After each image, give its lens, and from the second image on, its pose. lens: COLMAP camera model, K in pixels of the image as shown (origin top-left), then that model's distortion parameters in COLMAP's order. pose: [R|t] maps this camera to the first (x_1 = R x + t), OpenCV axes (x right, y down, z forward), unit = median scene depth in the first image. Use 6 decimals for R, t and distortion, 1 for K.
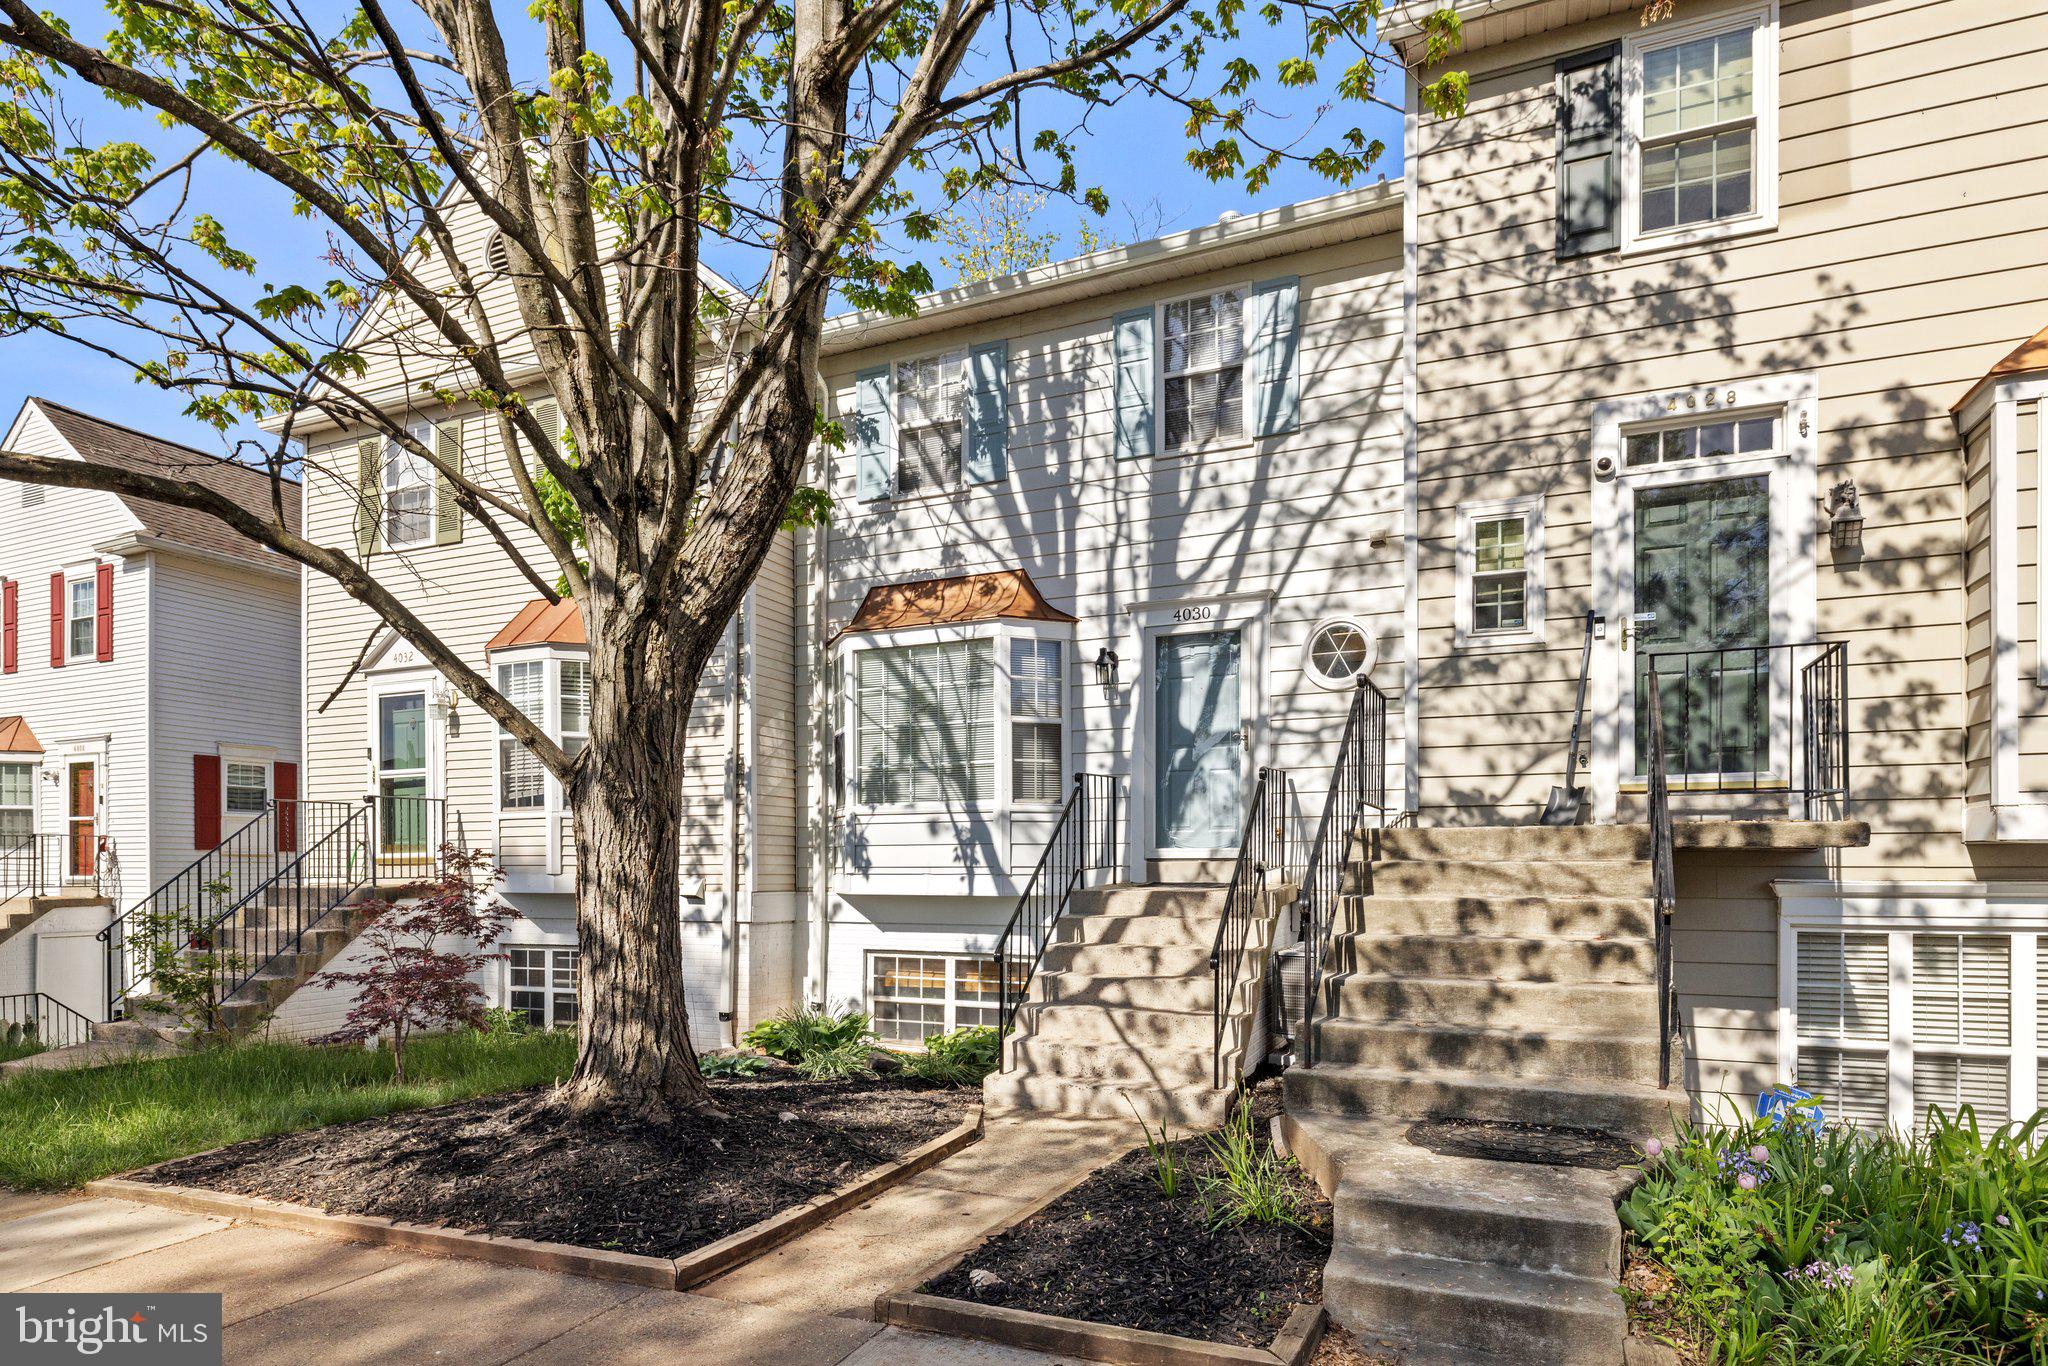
lens RADIAL K [[1212.6, 0, 1016.5], [0, 1212.6, 752.9], [0, 0, 1]] dist [0.063713, 0.000086]
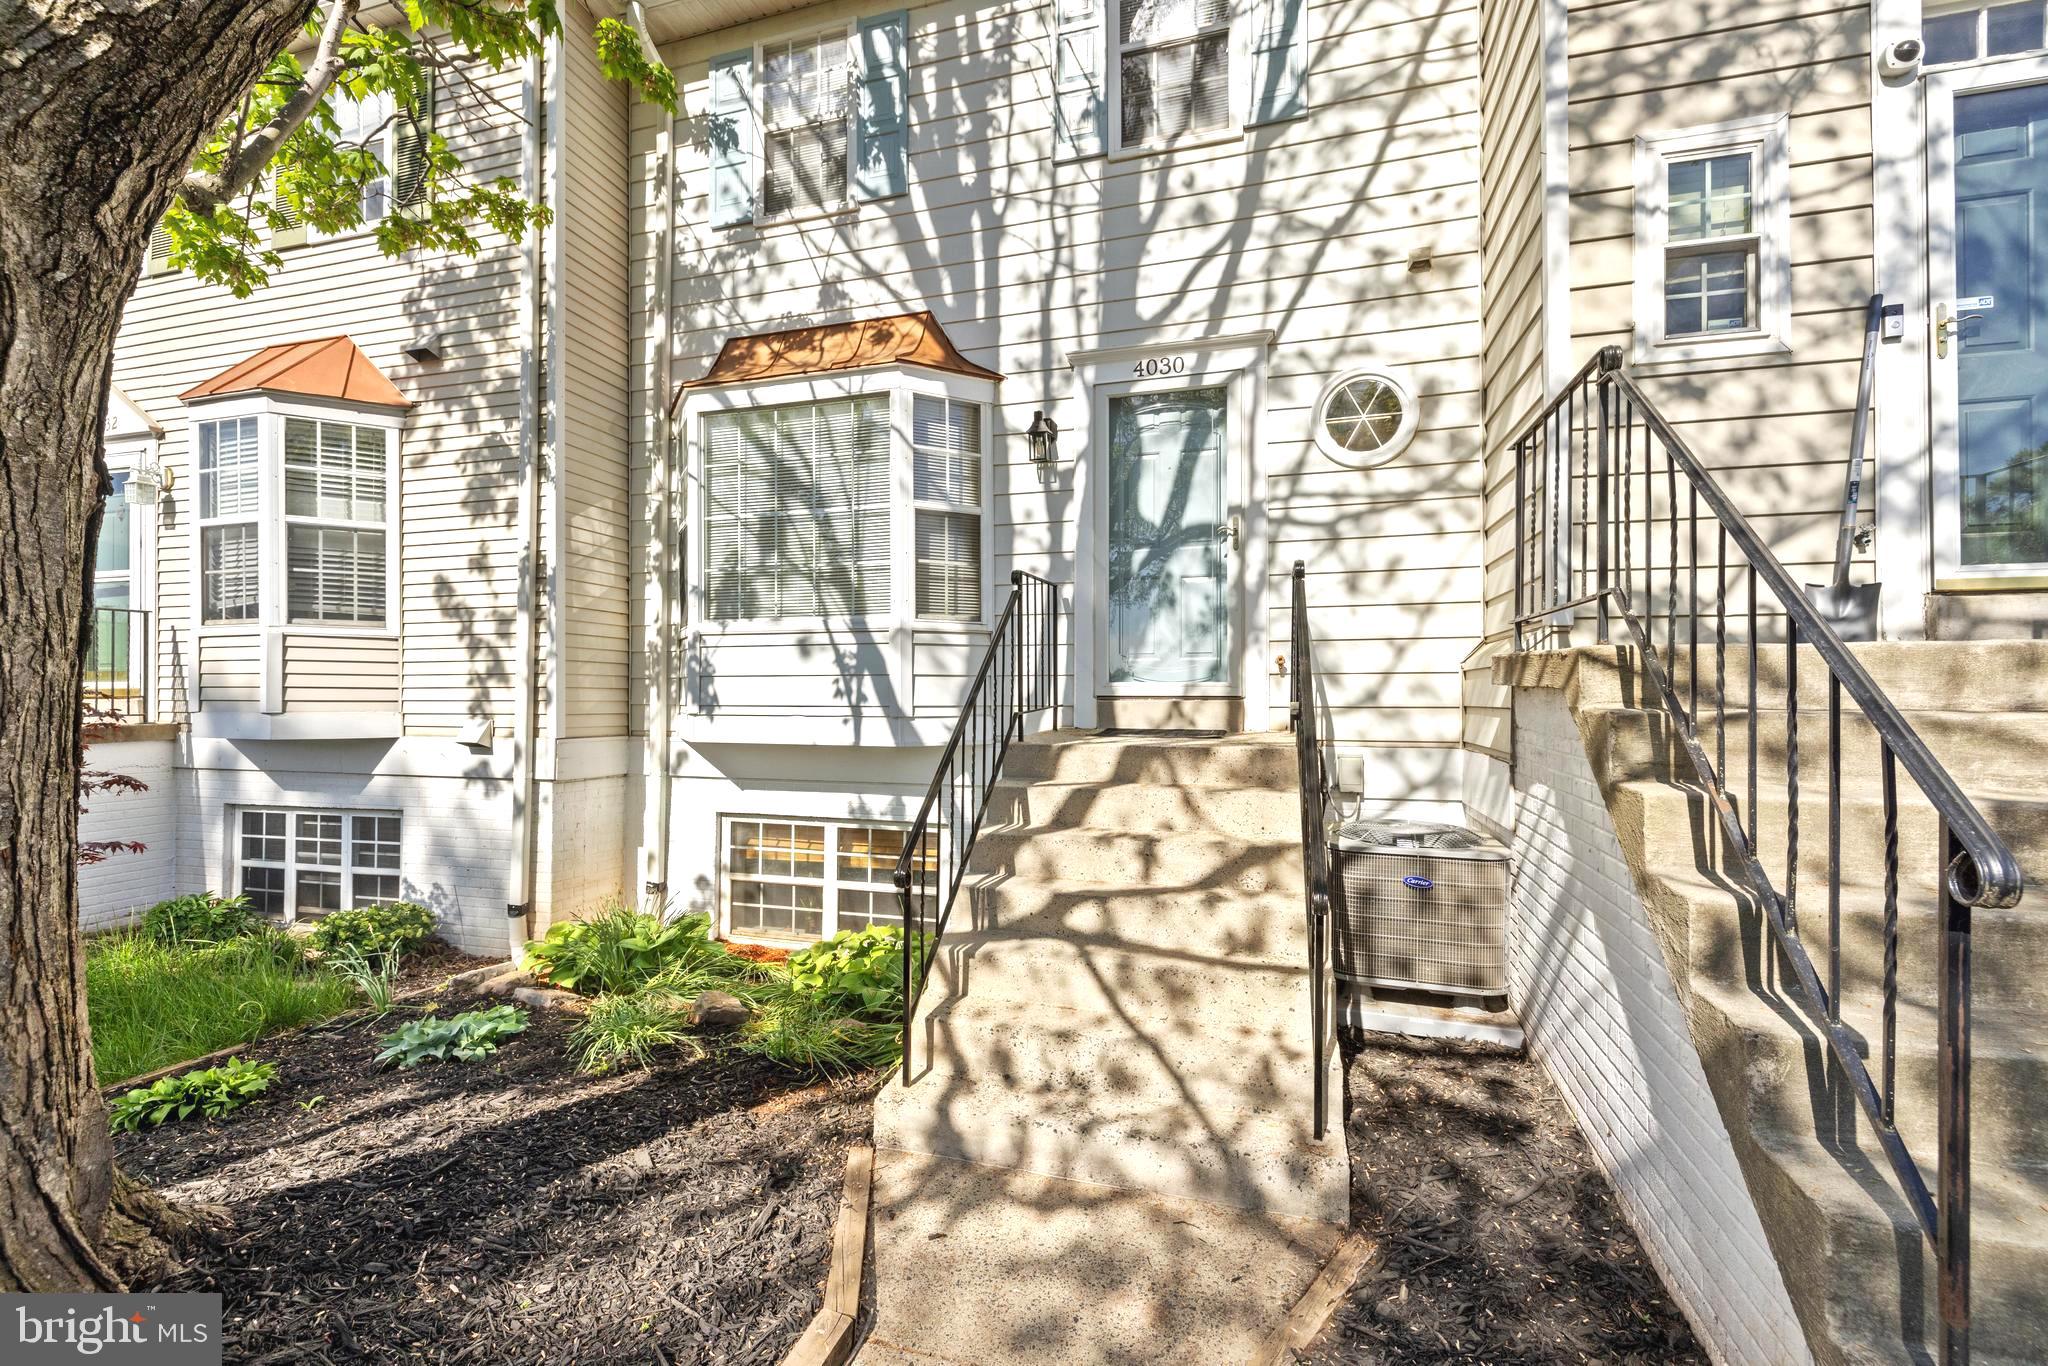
lens RADIAL K [[903.3, 0, 963.8], [0, 903.3, 674.7], [0, 0, 1]] dist [0.002406, 0.000316]
pose [[0.997576, 0.003473, 0.069497, -0.011428], [-0.008559, 0.997294, 0.073020, 0.034158], [-0.069056, -0.073437, 0.994906, 0.444164]]
